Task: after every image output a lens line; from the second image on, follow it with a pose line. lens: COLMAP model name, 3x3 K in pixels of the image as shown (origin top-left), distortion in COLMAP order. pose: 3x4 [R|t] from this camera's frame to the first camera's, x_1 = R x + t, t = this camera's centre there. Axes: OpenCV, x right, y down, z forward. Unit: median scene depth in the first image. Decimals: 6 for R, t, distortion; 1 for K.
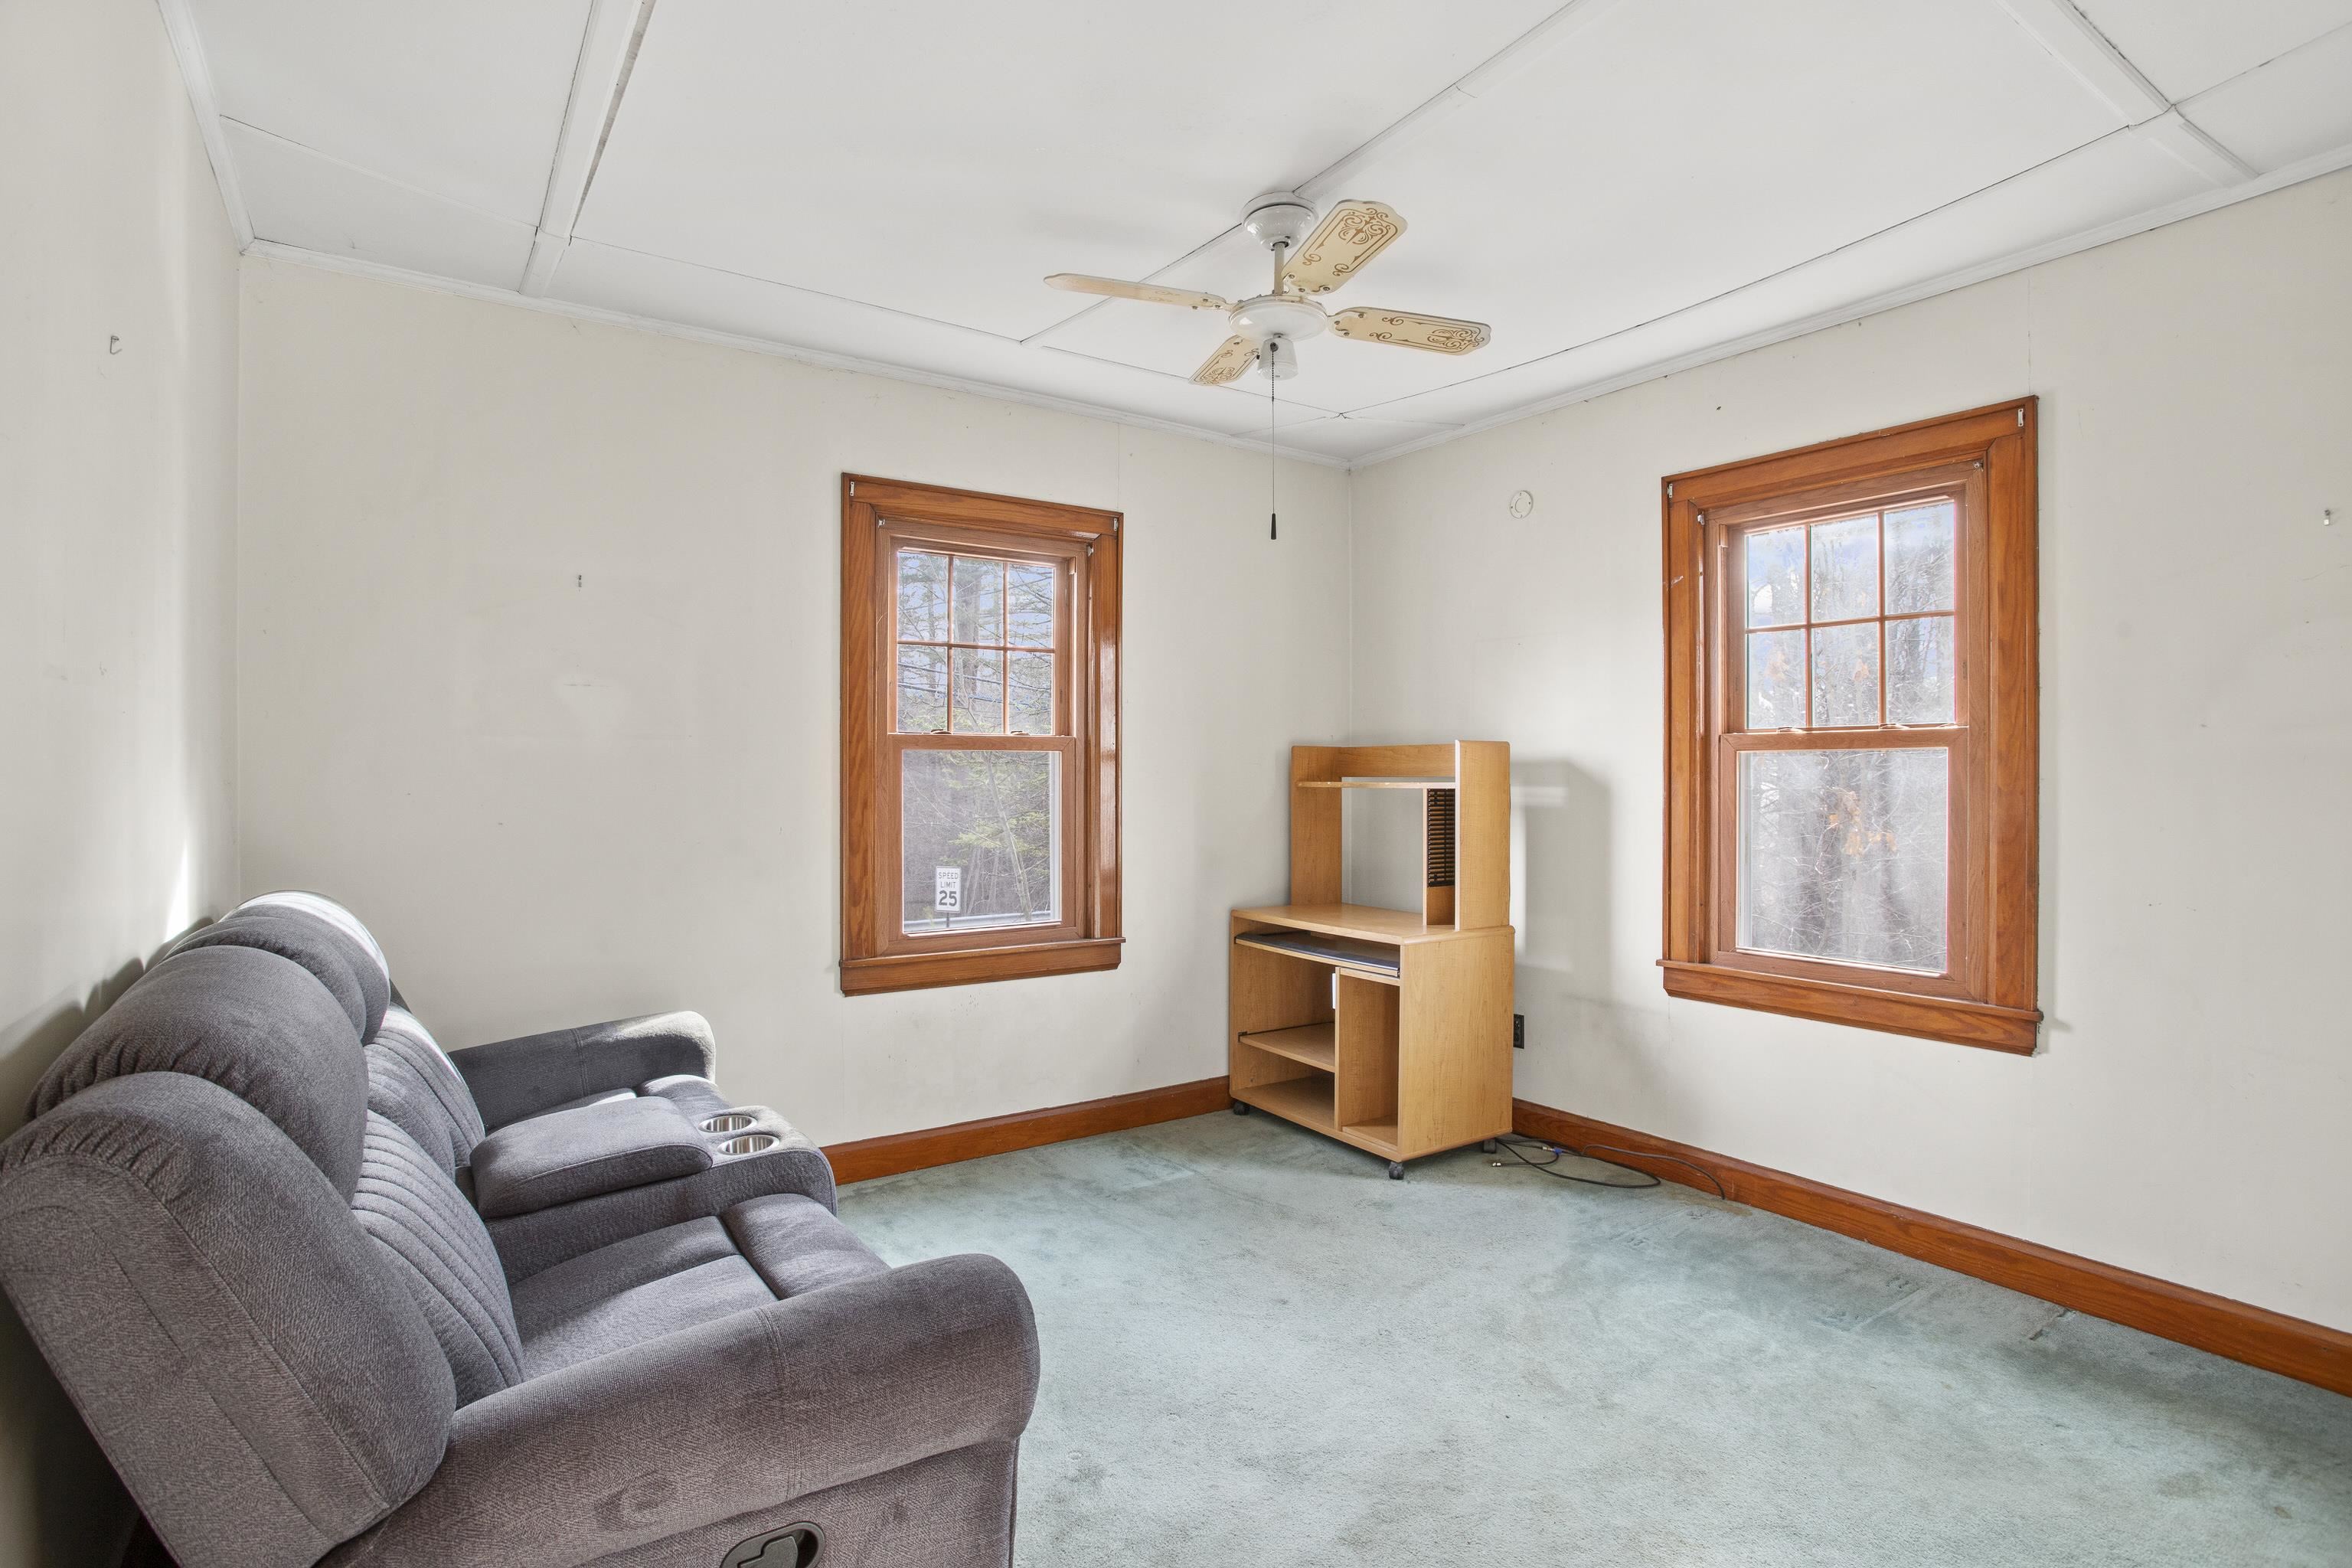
lens RADIAL K [[1151.1, 0, 1173.6], [0, 1151.1, 783.6], [0, 0, 1]] dist [-0.052087, 0.018650]
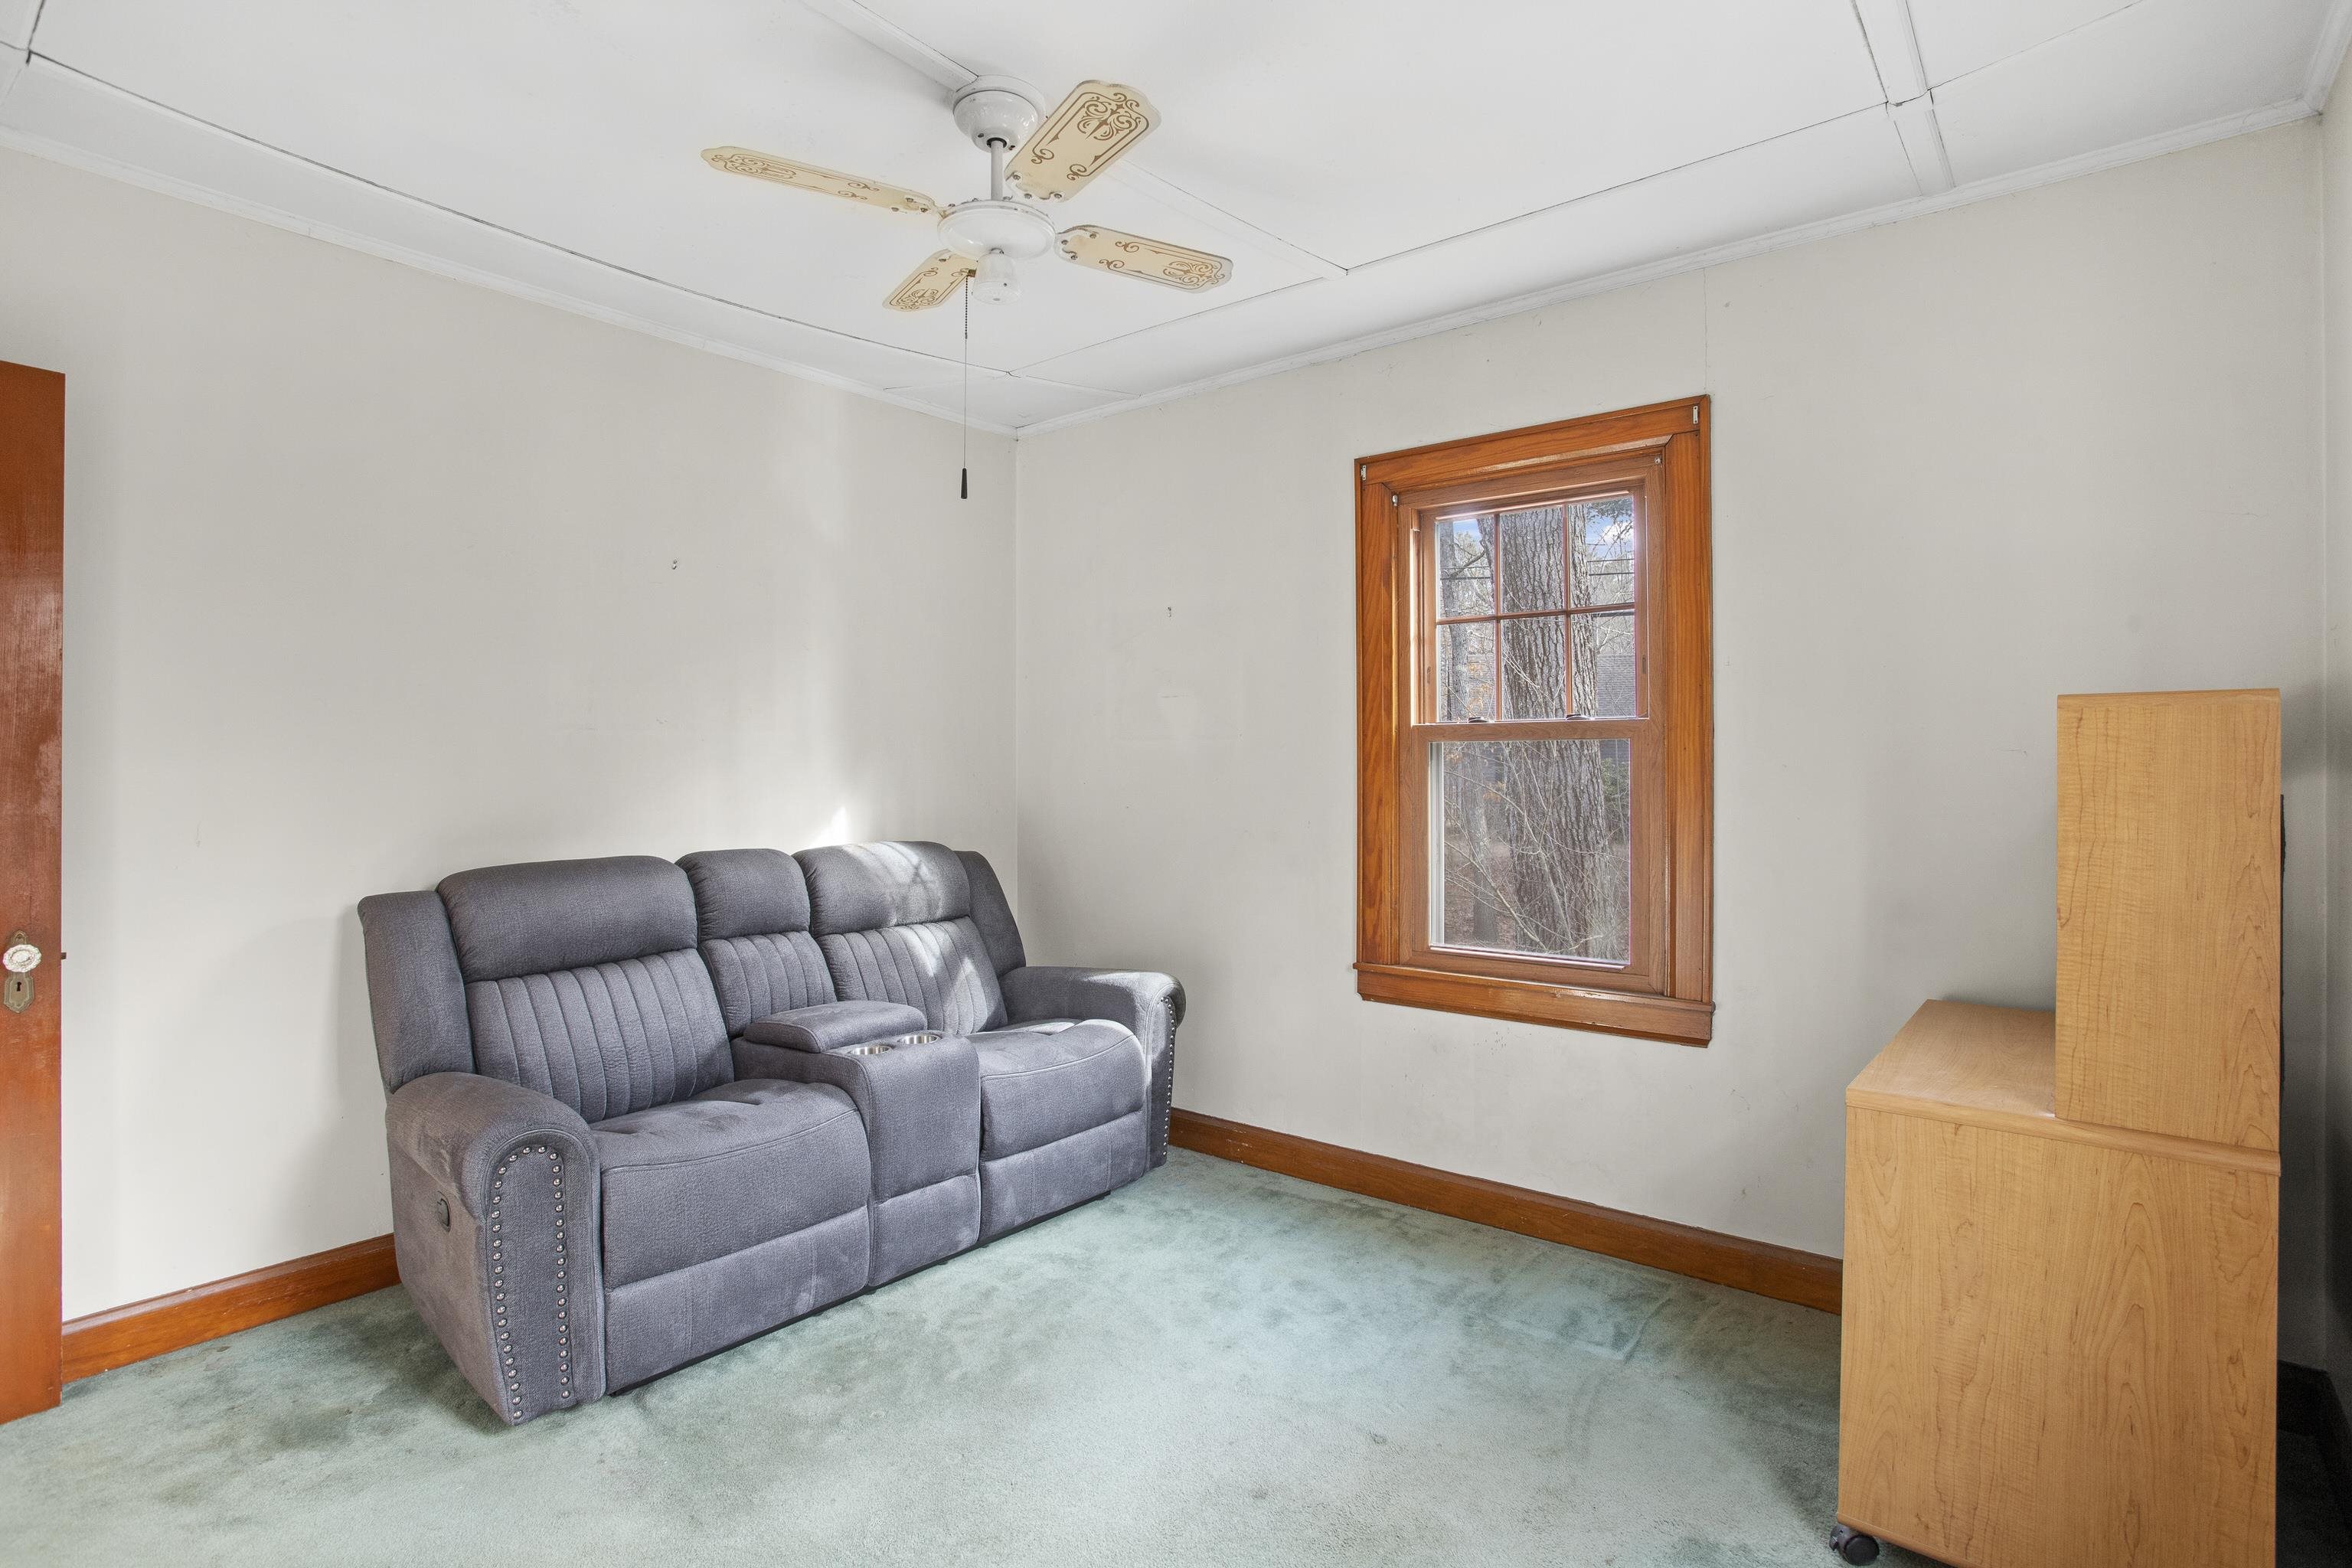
lens RADIAL K [[1151.1, 0, 1180.6], [0, 1151.1, 767.8], [0, 0, 1]] dist [-0.052087, 0.018650]
pose [[0.296638, 0.001549, -0.954989, 0.584281], [-0.003730, 0.999993, 0.000463, -0.009519], [0.954983, 0.003425, 0.296641, 0.556593]]
